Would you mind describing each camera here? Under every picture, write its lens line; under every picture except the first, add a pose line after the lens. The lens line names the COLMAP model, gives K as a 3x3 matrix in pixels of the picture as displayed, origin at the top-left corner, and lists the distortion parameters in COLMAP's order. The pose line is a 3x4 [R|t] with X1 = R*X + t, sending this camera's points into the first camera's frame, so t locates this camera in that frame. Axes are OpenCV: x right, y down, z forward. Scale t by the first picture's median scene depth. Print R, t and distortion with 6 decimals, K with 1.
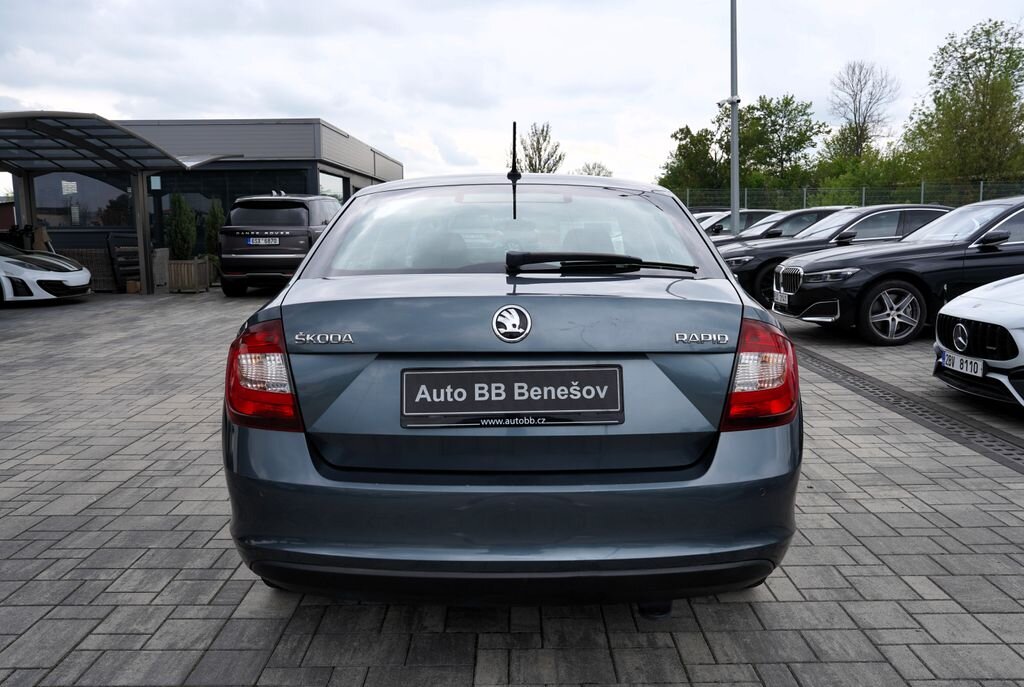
lens RADIAL K [[855.6, 0, 524.8], [0, 855.6, 343.8], [0, 0, 1]] dist [-0.065928, 0.101224]
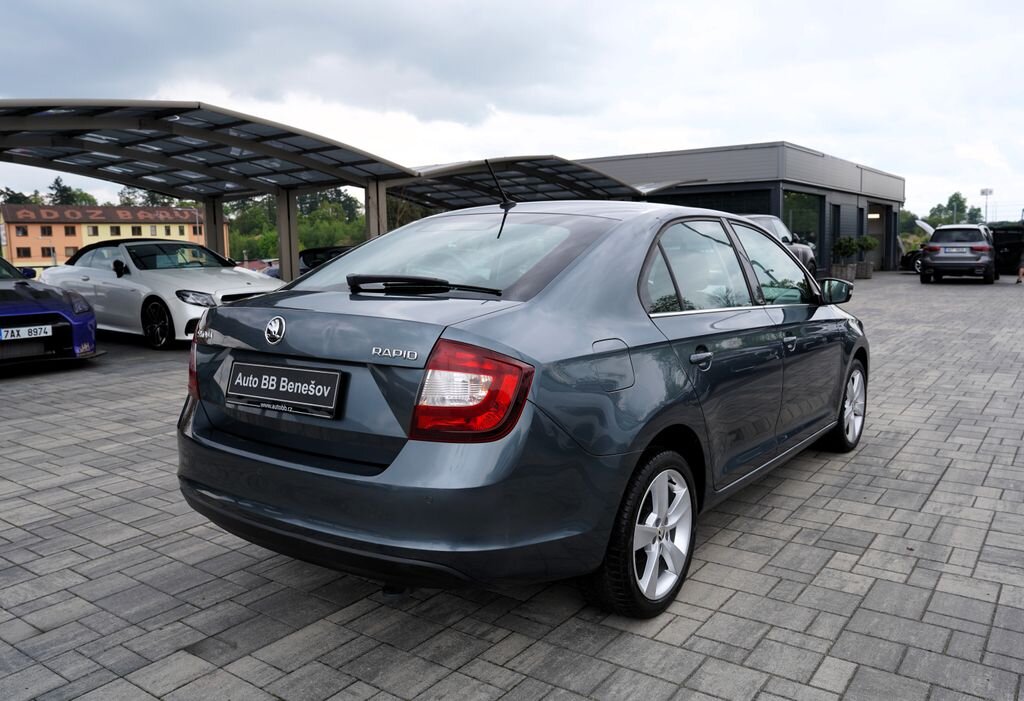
lens RADIAL K [[798.3, 0, 532.0], [0, 798.3, 344.3], [0, 0, 1]] dist [-0.059868, 0.059889]
pose [[0.805730, 0.061825, -0.589048, 0.285667], [-0.066838, 0.997675, 0.013290, -0.012764], [0.588500, 0.028663, 0.807989, 0.076551]]
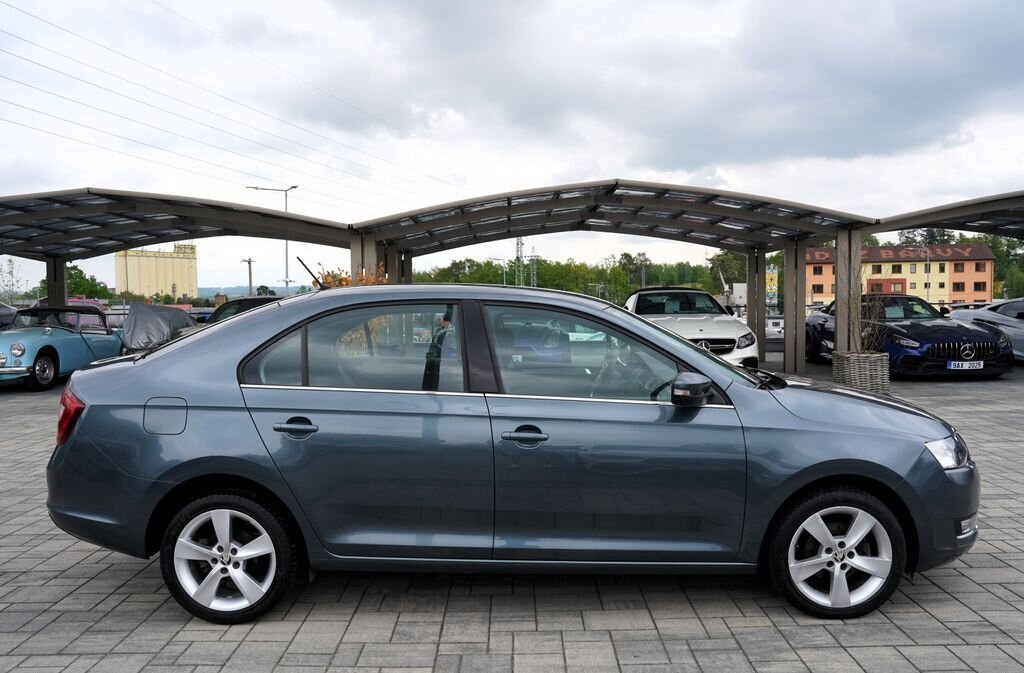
lens RADIAL K [[774.6, 0, 510.1], [0, 774.6, 335.5], [0, 0, 1]] dist [-0.108201, 0.102503]
pose [[-0.017160, 0.056673, -0.998245, 0.559615], [-0.125478, 0.990377, 0.058384, -0.101446], [0.991948, 0.126259, -0.009884, 0.587523]]
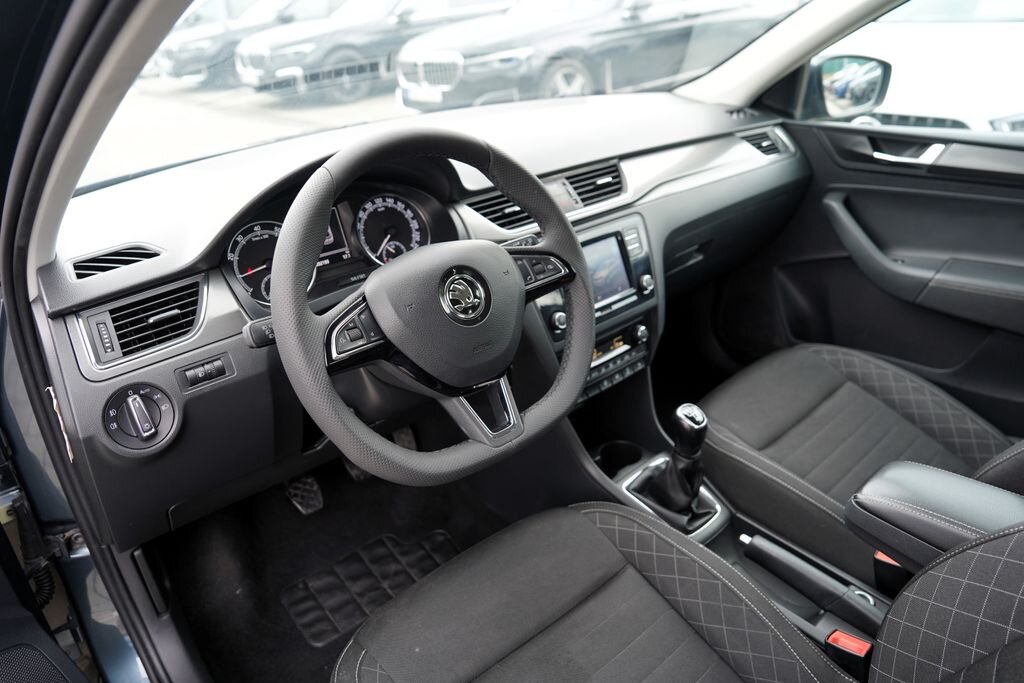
lens RADIAL K [[697.7, 0, 517.0], [0, 697.7, 332.2], [0, 0, 1]] dist [-0.093292, 0.066202]
pose [[0.749875, -0.312599, 0.583069, -0.107706], [0.126868, 0.932918, 0.337000, -0.072515], [-0.649301, -0.178735, 0.739230, 0.583954]]
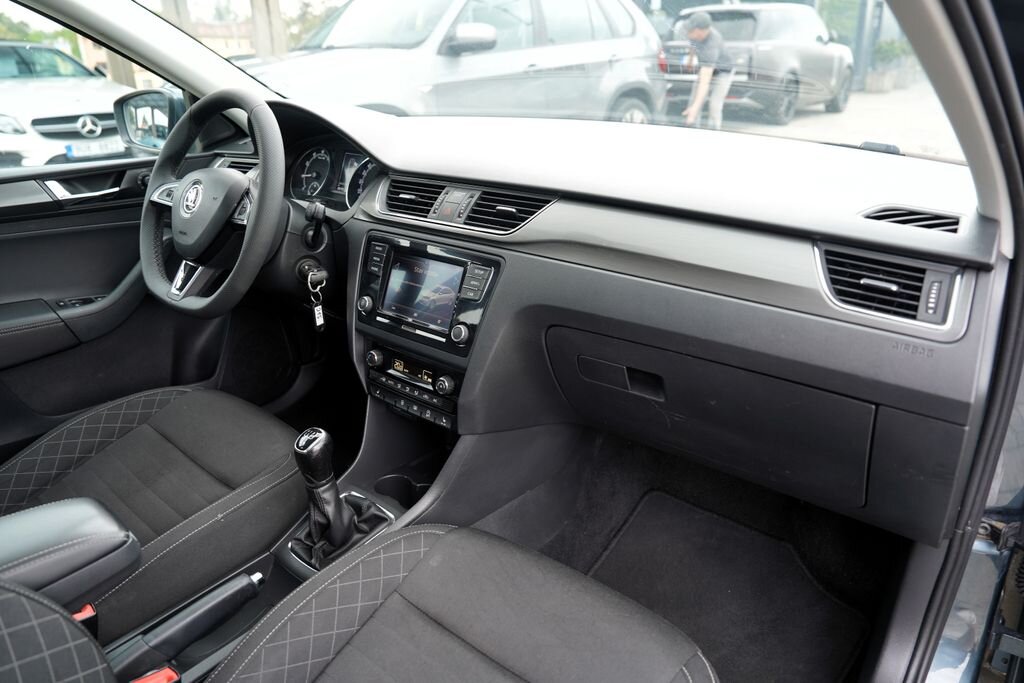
lens RADIAL K [[697.7, 0, 517.0], [0, 697.7, 332.2], [0, 0, 1]] dist [-0.093292, 0.066202]
pose [[0.759386, 0.230770, -0.608340, 0.095037], [-0.070317, 0.958619, 0.275871, -0.063163], [0.646829, -0.166716, 0.744189, 0.593365]]
